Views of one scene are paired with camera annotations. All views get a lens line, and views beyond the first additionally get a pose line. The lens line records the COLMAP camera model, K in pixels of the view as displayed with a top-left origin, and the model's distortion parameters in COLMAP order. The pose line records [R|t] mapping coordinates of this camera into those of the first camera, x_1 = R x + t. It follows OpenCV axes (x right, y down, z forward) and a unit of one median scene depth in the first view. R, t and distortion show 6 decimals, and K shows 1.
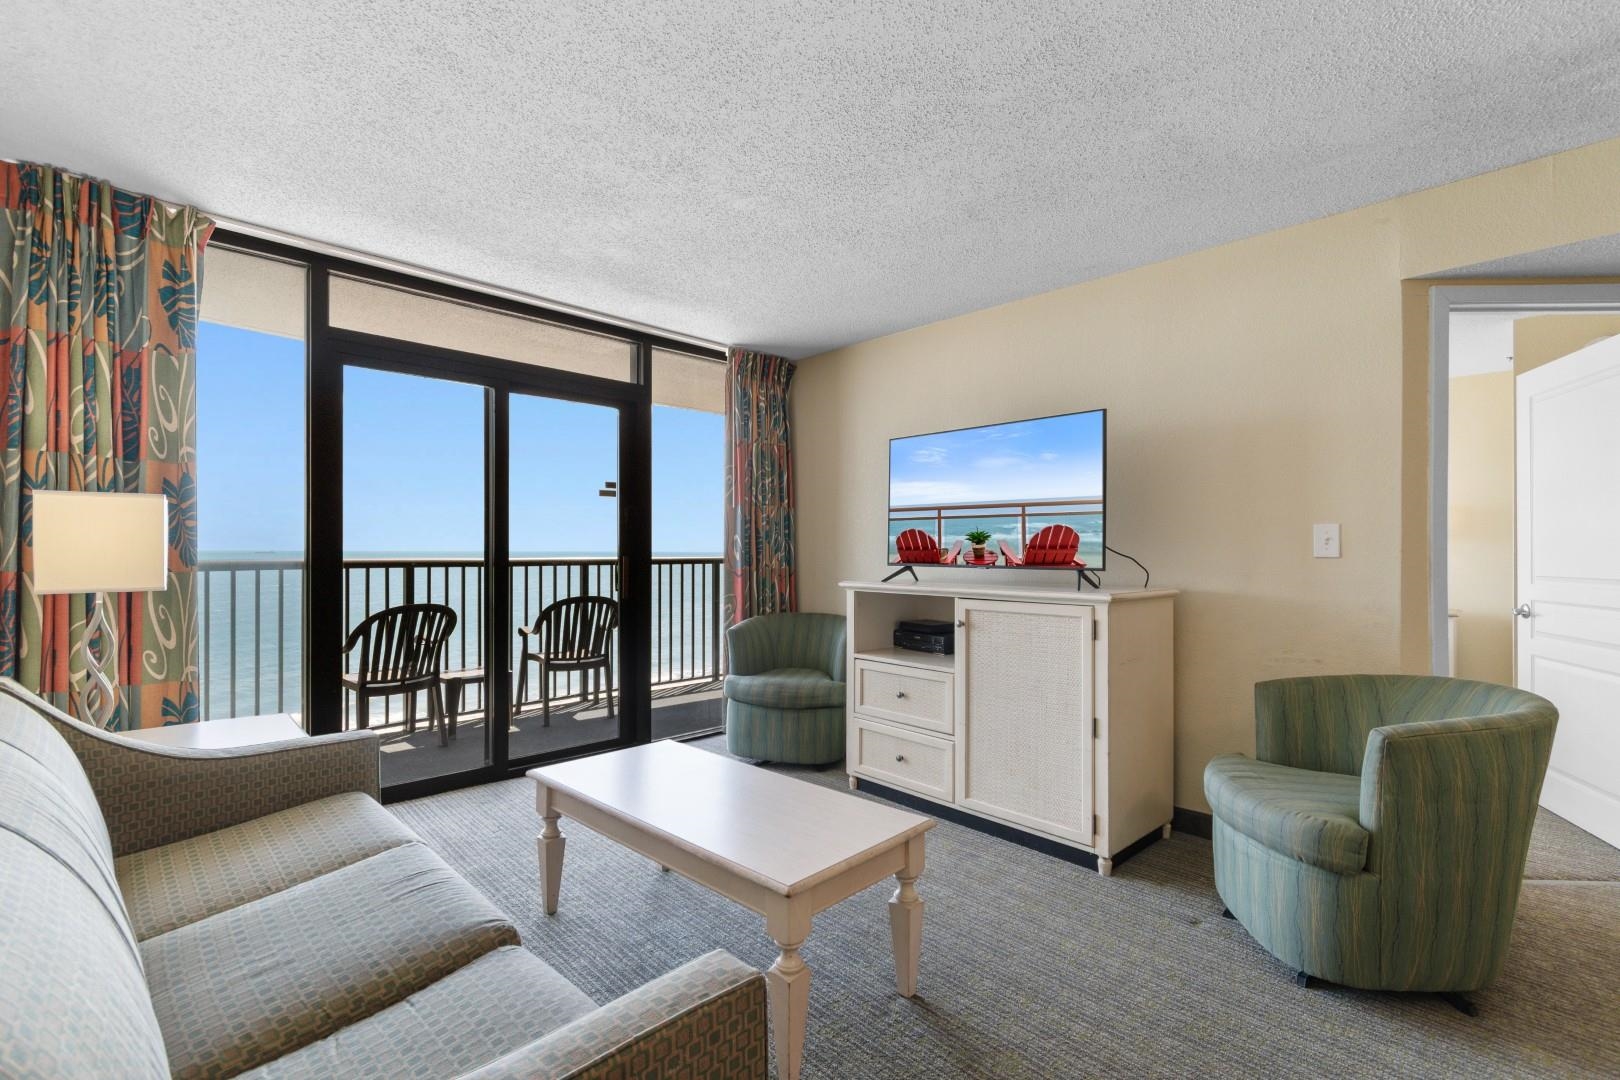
lens RADIAL K [[733.6, 0, 810.0], [0, 733.6, 540.0], [0, 0, 1]] dist [0.004242, 0.000598]
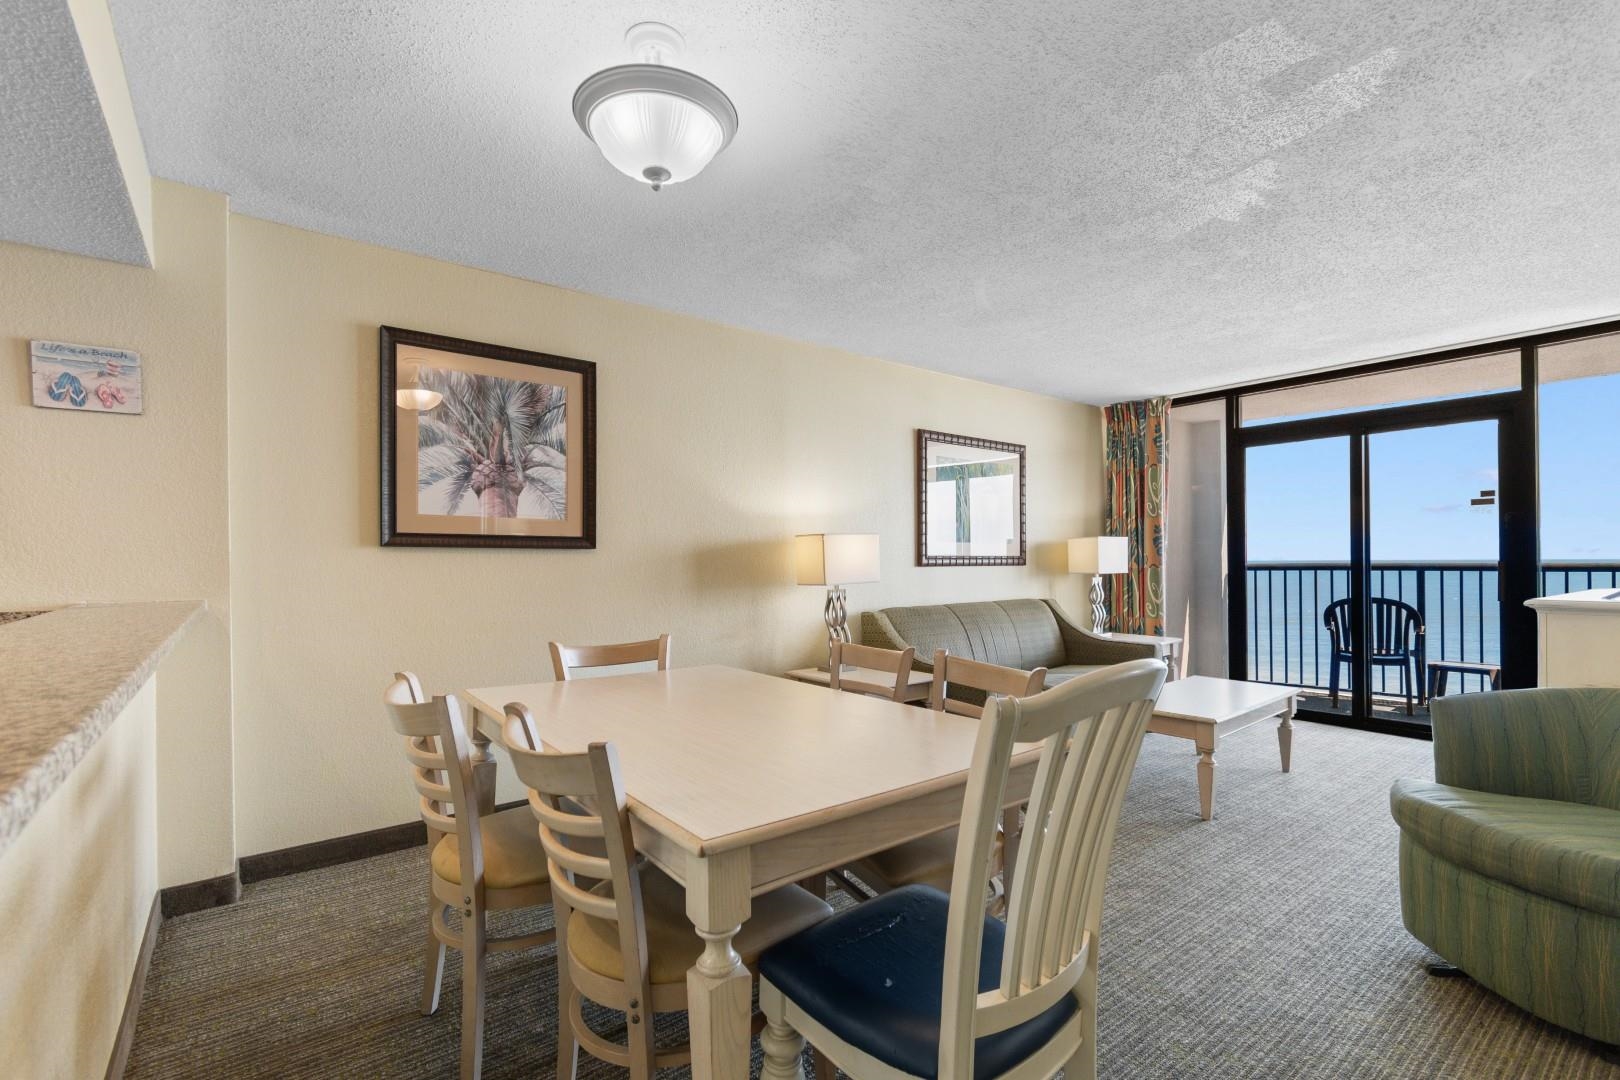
lens RADIAL K [[721.9, 0, 807.1], [0, 721.9, 554.3], [0, 0, 1]] dist [0.013088, -0.007191]
pose [[-0.120719, -0.020847, -0.992468, 1.077850], [0.009712, 0.999707, -0.022181, 0.032292], [0.992639, -0.012317, -0.120481, 0.184603]]
